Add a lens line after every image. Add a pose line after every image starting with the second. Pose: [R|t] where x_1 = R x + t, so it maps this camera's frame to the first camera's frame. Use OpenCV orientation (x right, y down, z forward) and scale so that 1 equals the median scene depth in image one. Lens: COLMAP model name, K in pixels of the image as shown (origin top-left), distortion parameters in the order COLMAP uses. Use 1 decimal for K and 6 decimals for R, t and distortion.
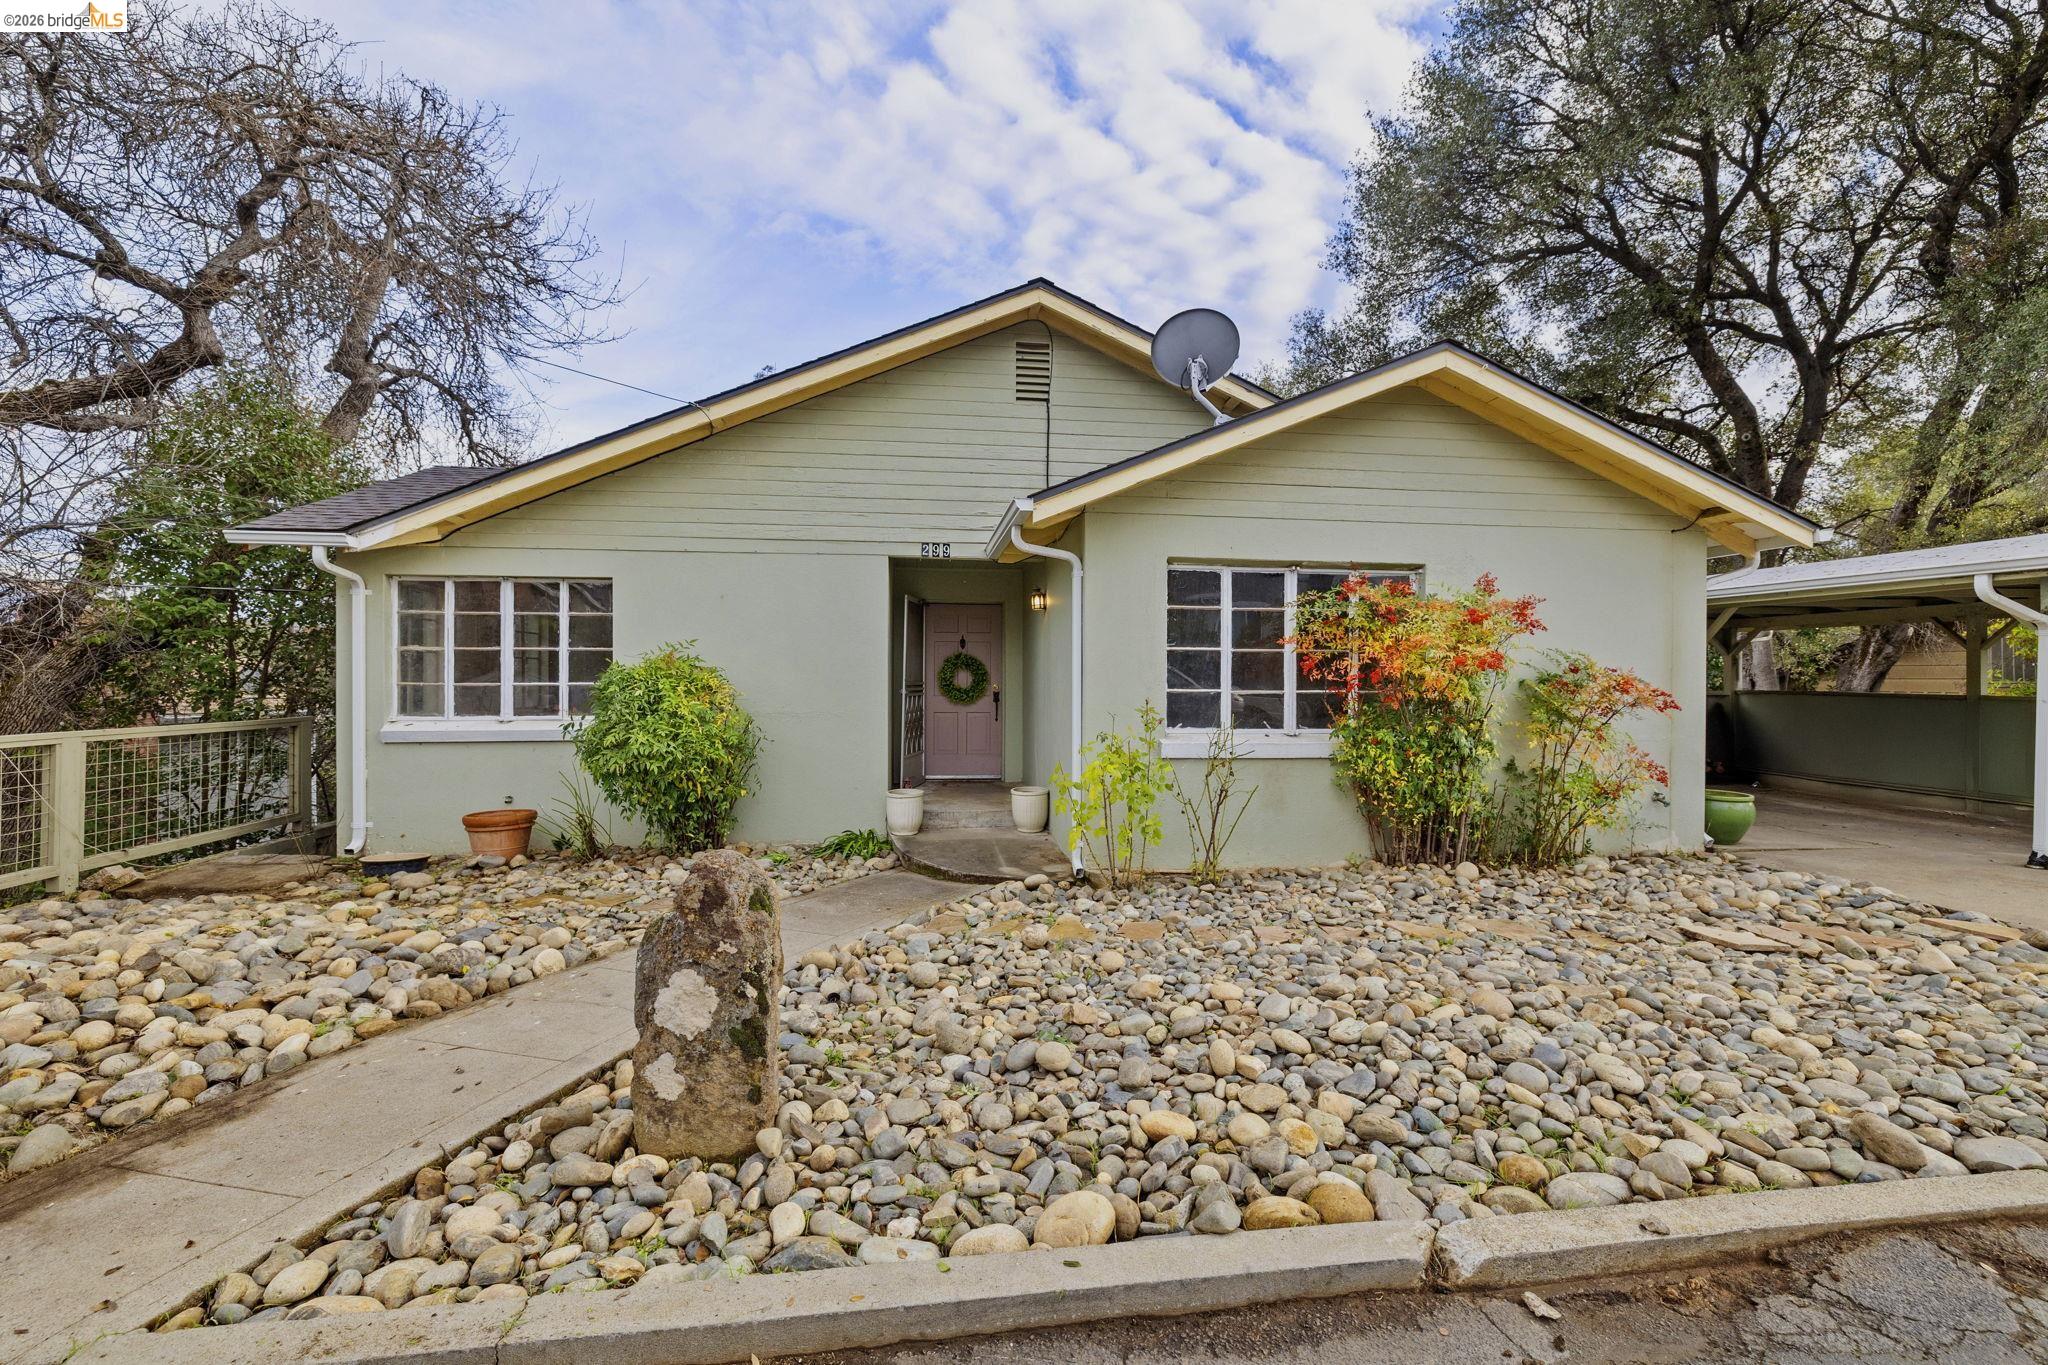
lens RADIAL K [[864.5, 0, 1019.9], [0, 864.5, 674.3], [0, 0, 1]] dist [0.002180, 0.000355]
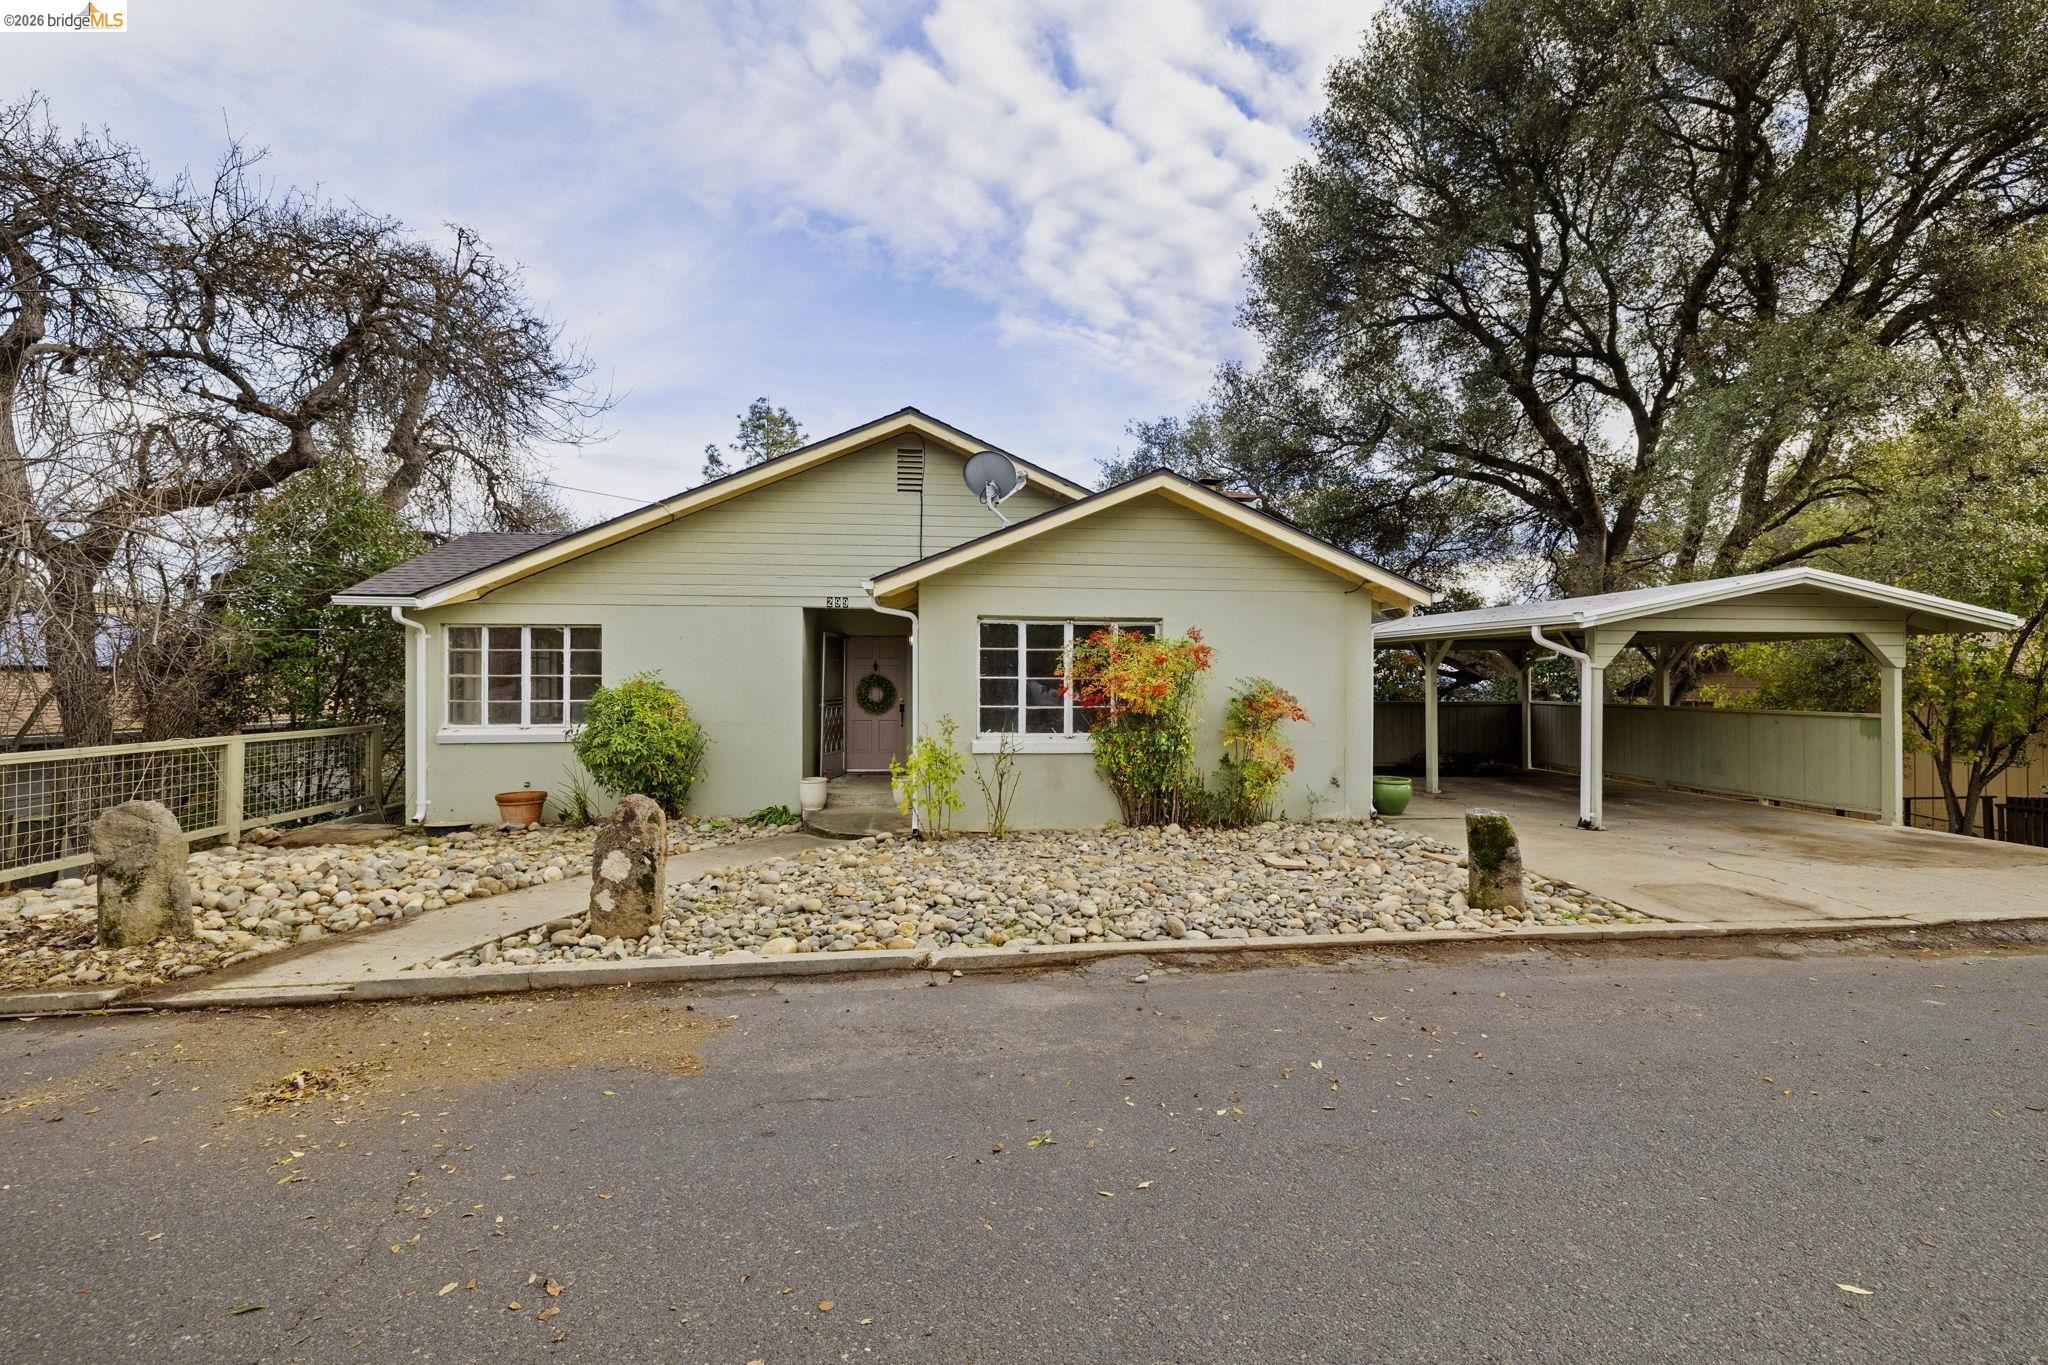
lens RADIAL K [[864.5, 0, 1019.9], [0, 864.5, 674.3], [0, 0, 1]] dist [0.002180, 0.000355]
pose [[0.999926, -0.001960, -0.012010, 0.235781], [0.001913, 0.999991, -0.003878, -0.027343], [0.012017, 0.003855, 0.999920, -0.412377]]
